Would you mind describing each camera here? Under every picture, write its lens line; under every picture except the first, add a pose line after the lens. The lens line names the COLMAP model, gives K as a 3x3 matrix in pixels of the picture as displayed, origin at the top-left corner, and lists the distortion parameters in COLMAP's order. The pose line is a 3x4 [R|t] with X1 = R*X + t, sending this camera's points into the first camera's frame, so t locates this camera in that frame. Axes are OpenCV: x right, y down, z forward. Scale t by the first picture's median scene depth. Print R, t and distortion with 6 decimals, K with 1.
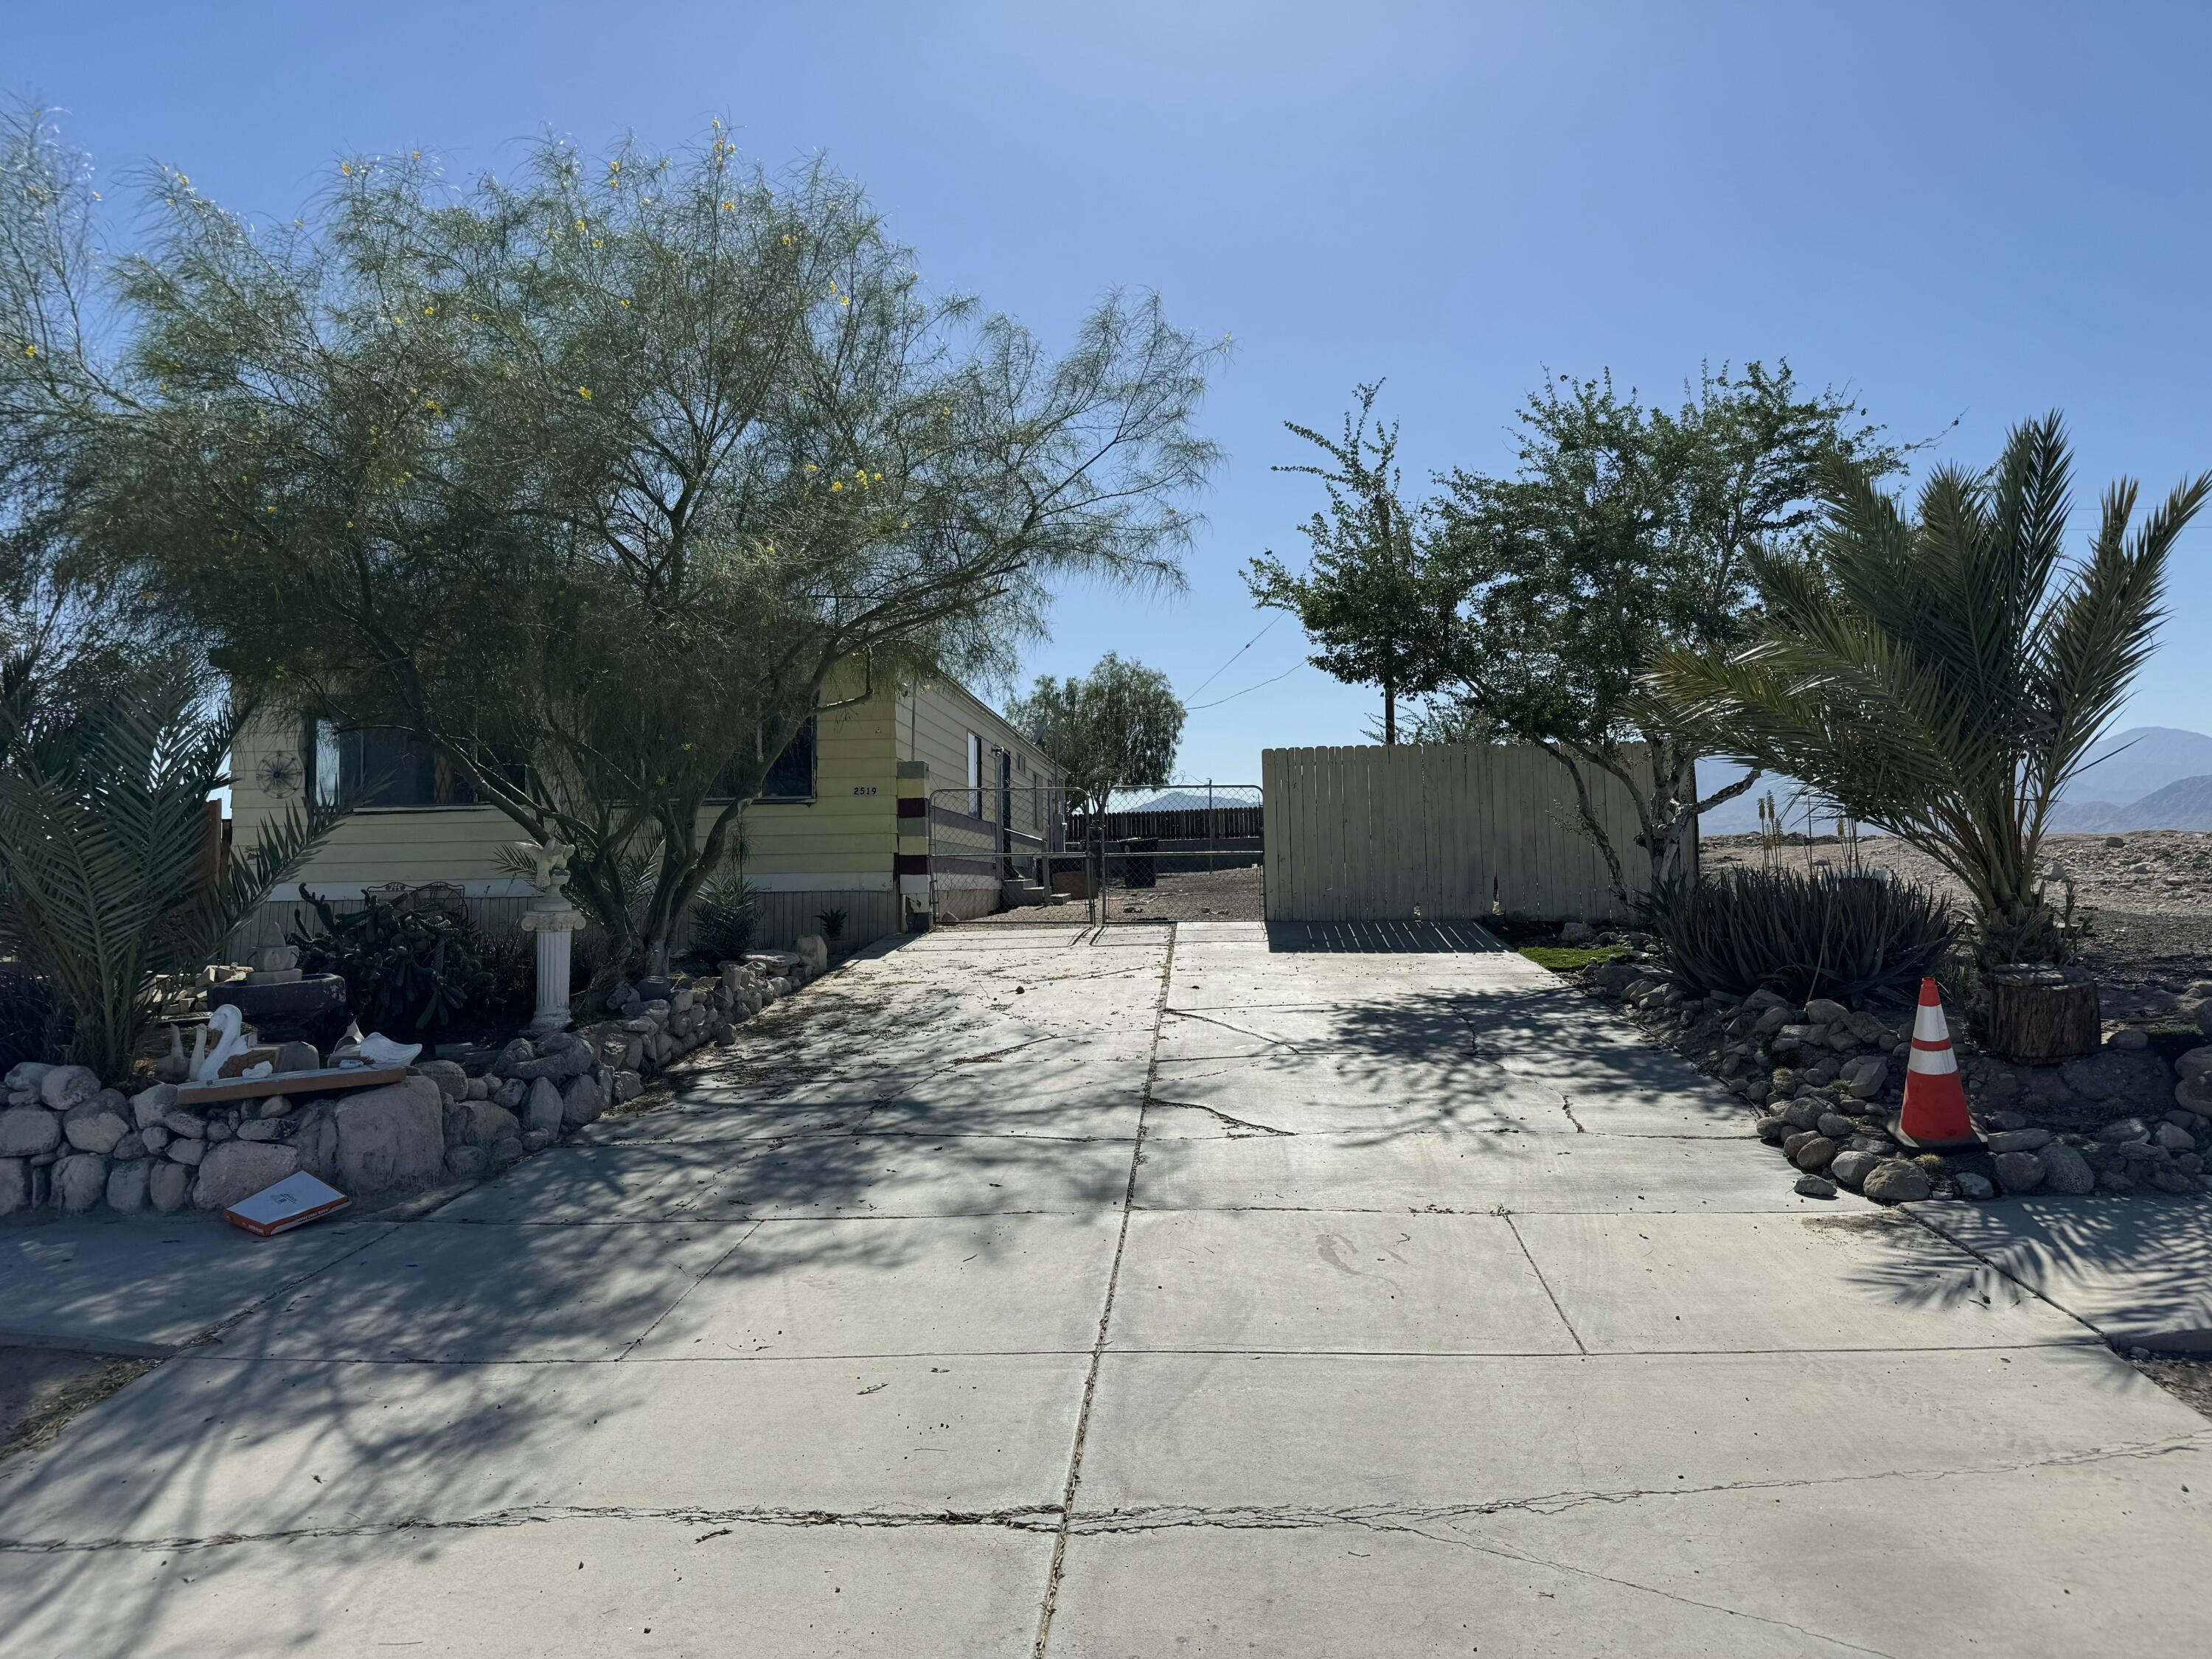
lens RADIAL K [[1516.7, 0, 1106.0], [0, 1516.7, 829.5], [0, 0, 1]] dist [0.070732, -0.003541]
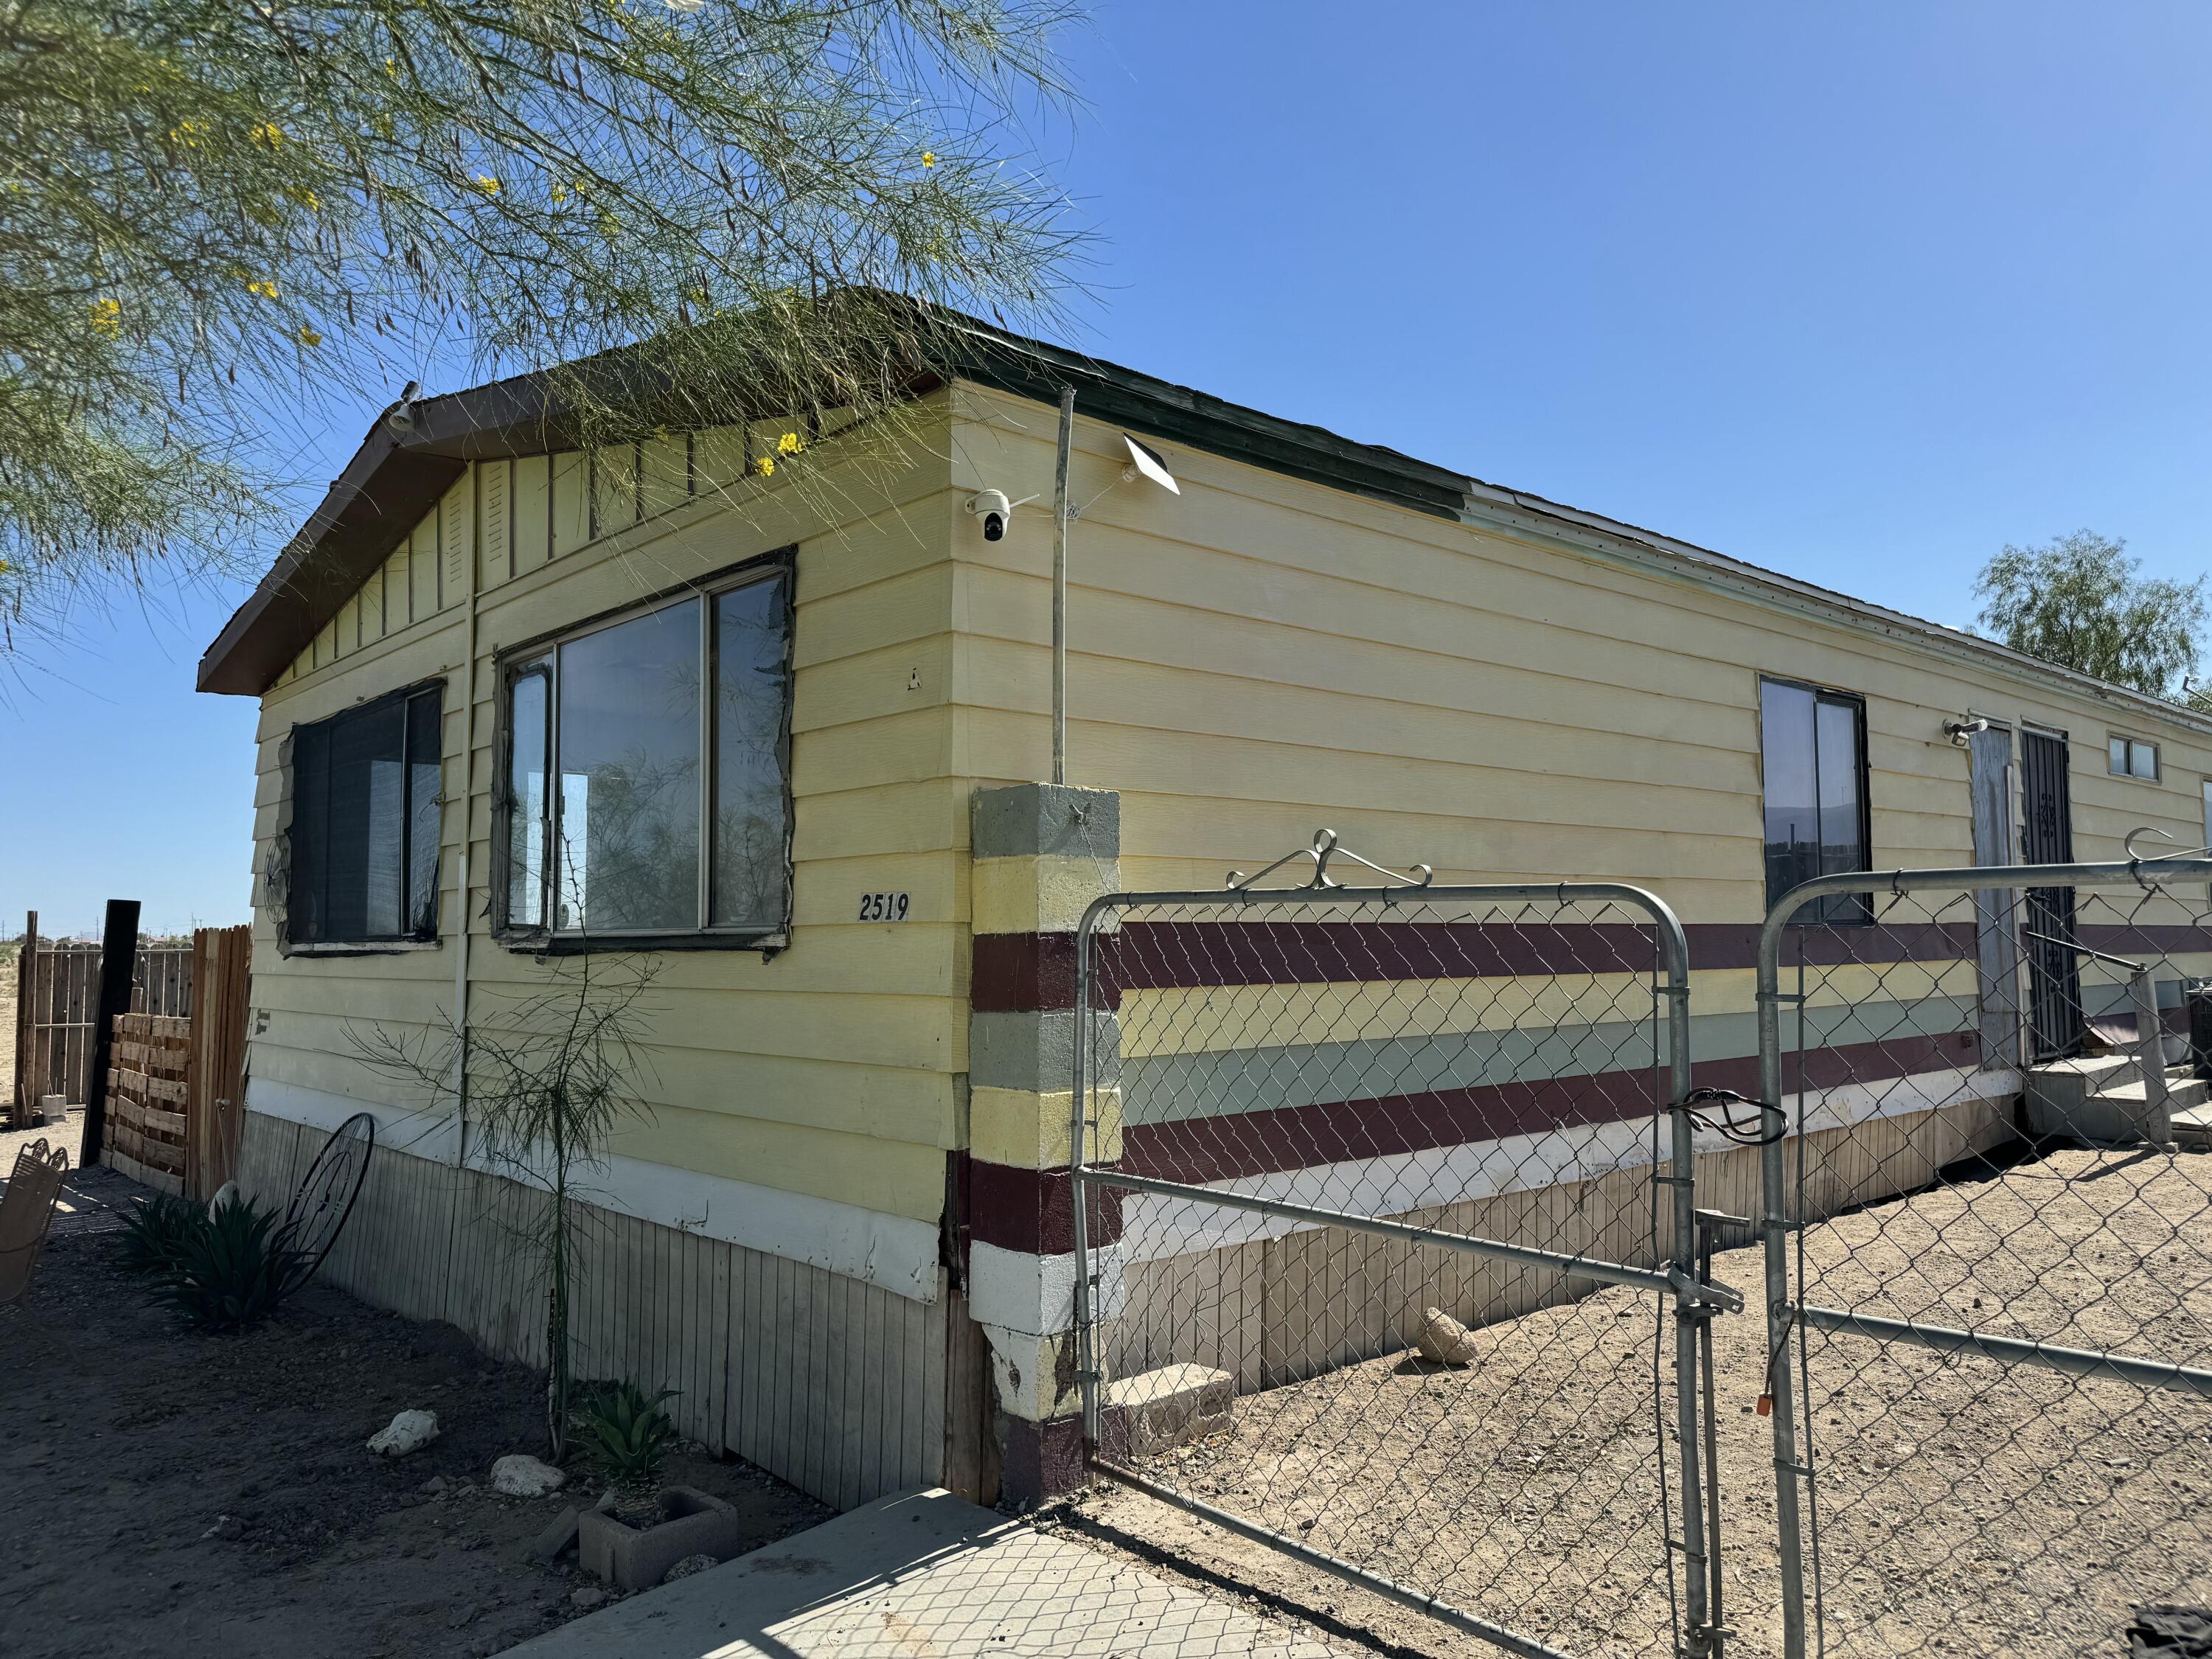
lens RADIAL K [[1516.7, 0, 1106.0], [0, 1516.7, 829.5], [0, 0, 1]] dist [0.070732, -0.003541]
pose [[0.715028, -0.043366, -0.697750, 0.059195], [0.027366, 0.999045, -0.034047, -0.028746], [0.698560, 0.005250, 0.715532, 0.832697]]
